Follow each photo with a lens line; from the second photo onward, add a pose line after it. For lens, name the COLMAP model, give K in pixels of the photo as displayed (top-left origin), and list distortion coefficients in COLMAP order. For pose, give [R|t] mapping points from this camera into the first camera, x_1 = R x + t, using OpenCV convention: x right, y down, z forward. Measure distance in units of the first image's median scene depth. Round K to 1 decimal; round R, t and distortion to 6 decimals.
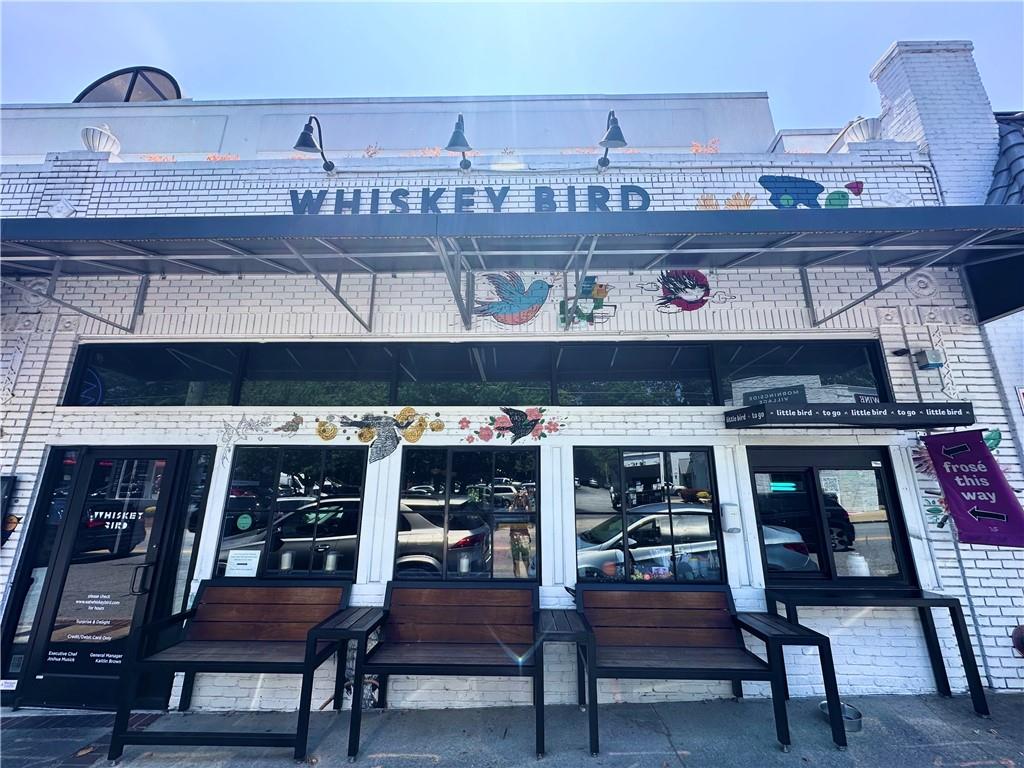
lens RADIAL K [[413.8, 0, 516.6], [0, 413.8, 382.4], [0, 0, 1]] dist [0.001253, 0.000127]
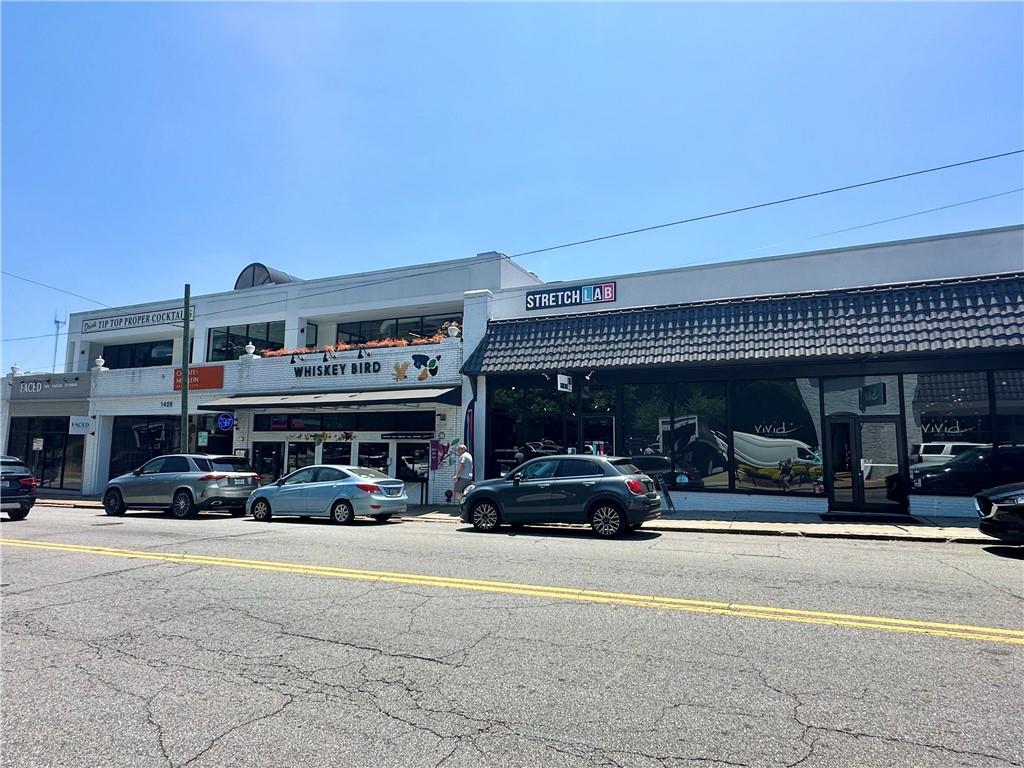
lens RADIAL K [[568.0, 0, 515.6], [0, 568.0, 385.6], [0, 0, 1]] dist [0.005689, 0.000816]
pose [[0.924397, -0.034638, -0.379855, 3.312860], [0.090661, 0.987281, 0.130601, -0.865579], [0.370500, -0.155165, 0.915780, -2.996987]]
